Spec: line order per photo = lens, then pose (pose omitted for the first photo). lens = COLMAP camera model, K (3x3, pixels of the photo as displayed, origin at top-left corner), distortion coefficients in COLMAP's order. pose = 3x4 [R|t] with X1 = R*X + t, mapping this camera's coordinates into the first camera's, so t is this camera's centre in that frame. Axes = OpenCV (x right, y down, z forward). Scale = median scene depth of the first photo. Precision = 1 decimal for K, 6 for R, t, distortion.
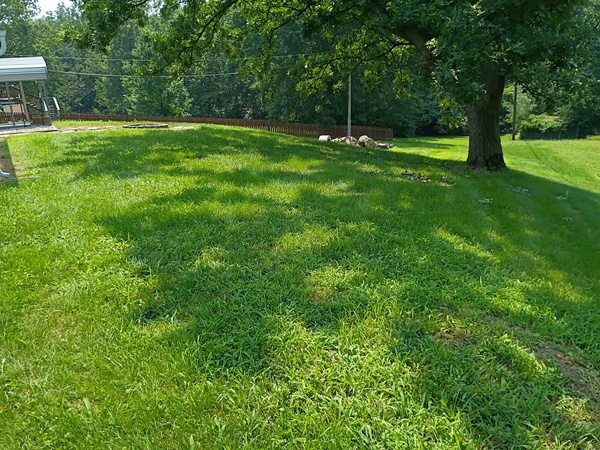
lens RADIAL K [[510.8, 0, 300.0], [0, 510.8, 225.0], [0, 0, 1]] dist [0.061940, -0.073826]
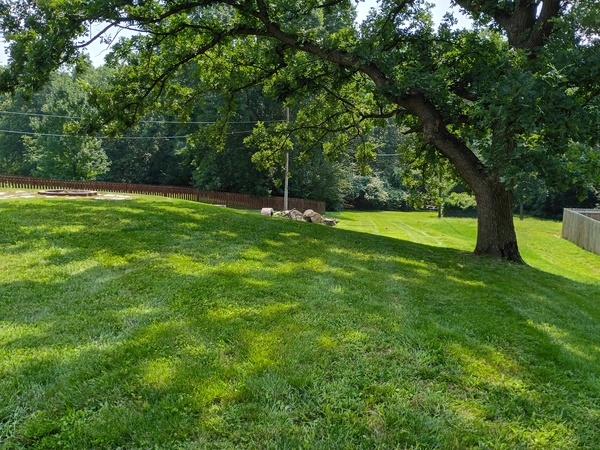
lens RADIAL K [[510.8, 0, 300.0], [0, 510.8, 225.0], [0, 0, 1]] dist [0.061940, -0.073826]
pose [[0.981889, 0.023540, 0.187989, -0.054878], [0.001241, 0.991430, -0.130630, -0.021198], [-0.189453, 0.128497, 0.973445, 0.084841]]
